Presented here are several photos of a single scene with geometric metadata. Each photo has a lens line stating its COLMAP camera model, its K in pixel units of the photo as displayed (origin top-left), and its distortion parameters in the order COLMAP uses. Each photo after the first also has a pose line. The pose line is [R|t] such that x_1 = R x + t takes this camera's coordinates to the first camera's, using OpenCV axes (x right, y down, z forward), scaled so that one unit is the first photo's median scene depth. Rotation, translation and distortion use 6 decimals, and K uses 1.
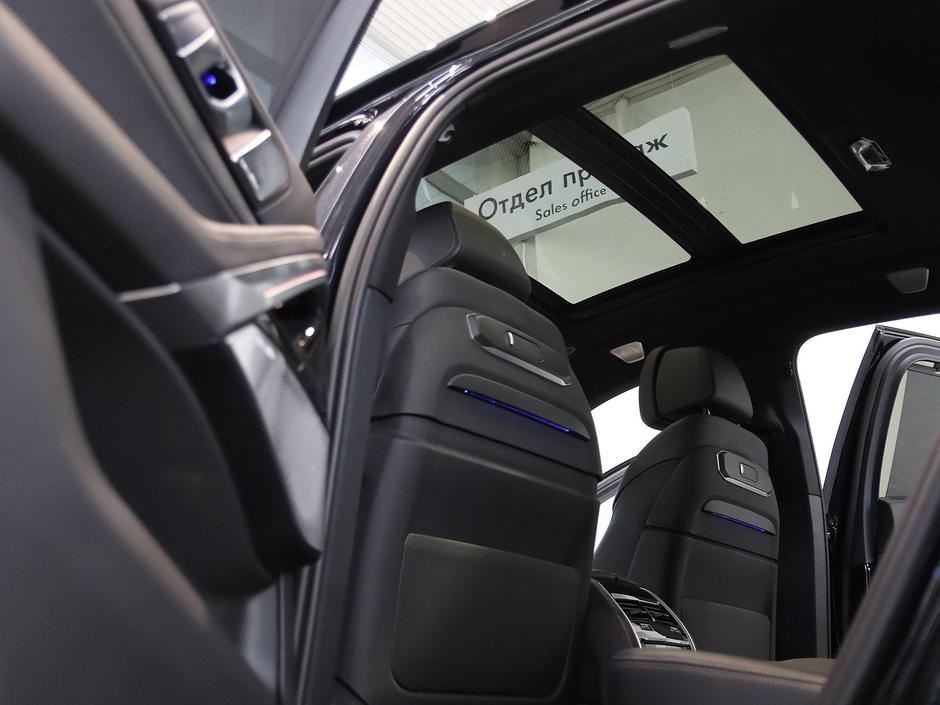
lens RADIAL K [[1006.2, 0, 470.0], [0, 1006.2, 352.5], [0, 0, 1]] dist [-0.077586, 0.009795]
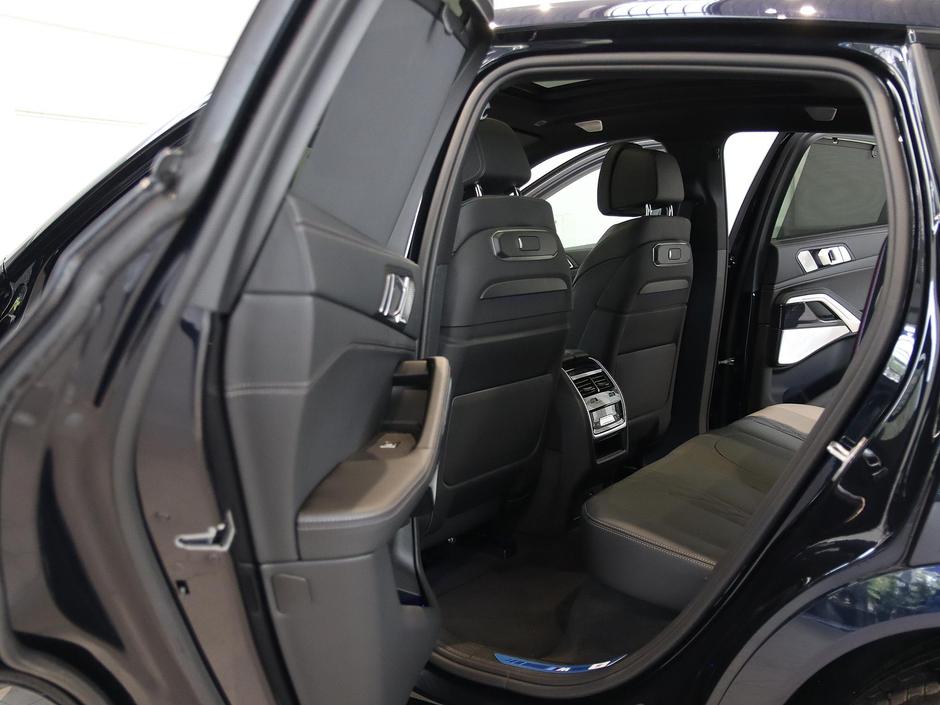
lens RADIAL K [[1006.2, 0, 470.0], [0, 1006.2, 352.5], [0, 0, 1]] dist [-0.077586, 0.009795]
pose [[0.996022, -0.004927, 0.088971, -0.114074], [-0.040614, 0.863625, 0.502496, -0.432008], [-0.079314, -0.504110, 0.859990, -0.196561]]
